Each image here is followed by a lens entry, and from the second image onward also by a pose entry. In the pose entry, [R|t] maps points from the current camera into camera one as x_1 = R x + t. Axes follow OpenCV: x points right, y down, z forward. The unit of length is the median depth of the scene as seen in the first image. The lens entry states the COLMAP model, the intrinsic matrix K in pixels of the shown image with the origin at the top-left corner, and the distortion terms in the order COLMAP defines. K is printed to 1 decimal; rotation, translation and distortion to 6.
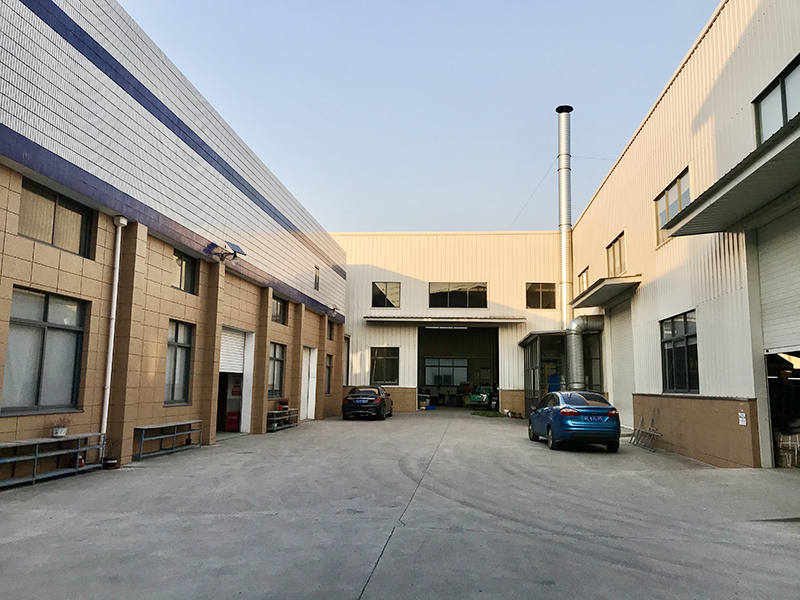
lens RADIAL K [[661.7, 0, 400.0], [0, 661.7, 300.0], [0, 0, 1]] dist [0.056807, -0.058354]
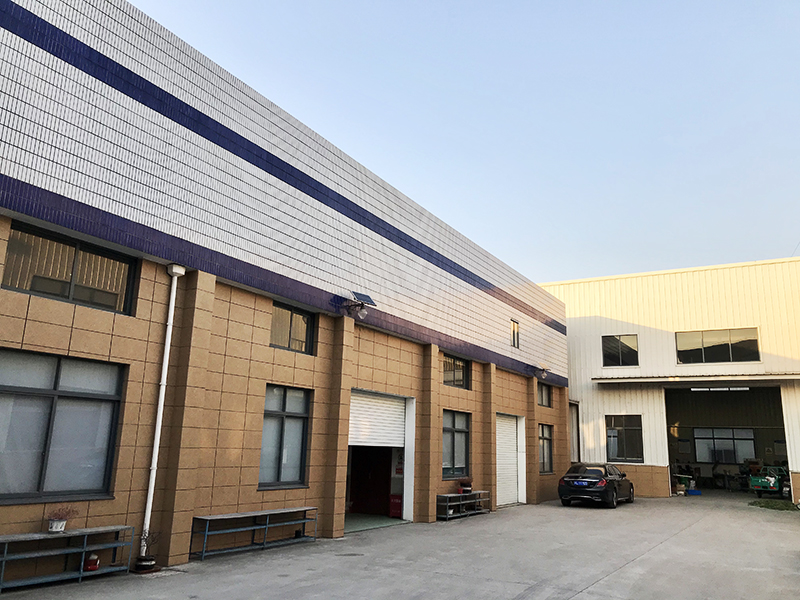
lens RADIAL K [[661.7, 0, 400.0], [0, 661.7, 300.0], [0, 0, 1]] dist [0.056807, -0.058354]
pose [[0.911924, -0.082922, -0.401894, 0.110561], [0.041584, 0.993003, -0.110527, 0.016014], [0.408247, 0.084079, 0.908991, 0.202915]]
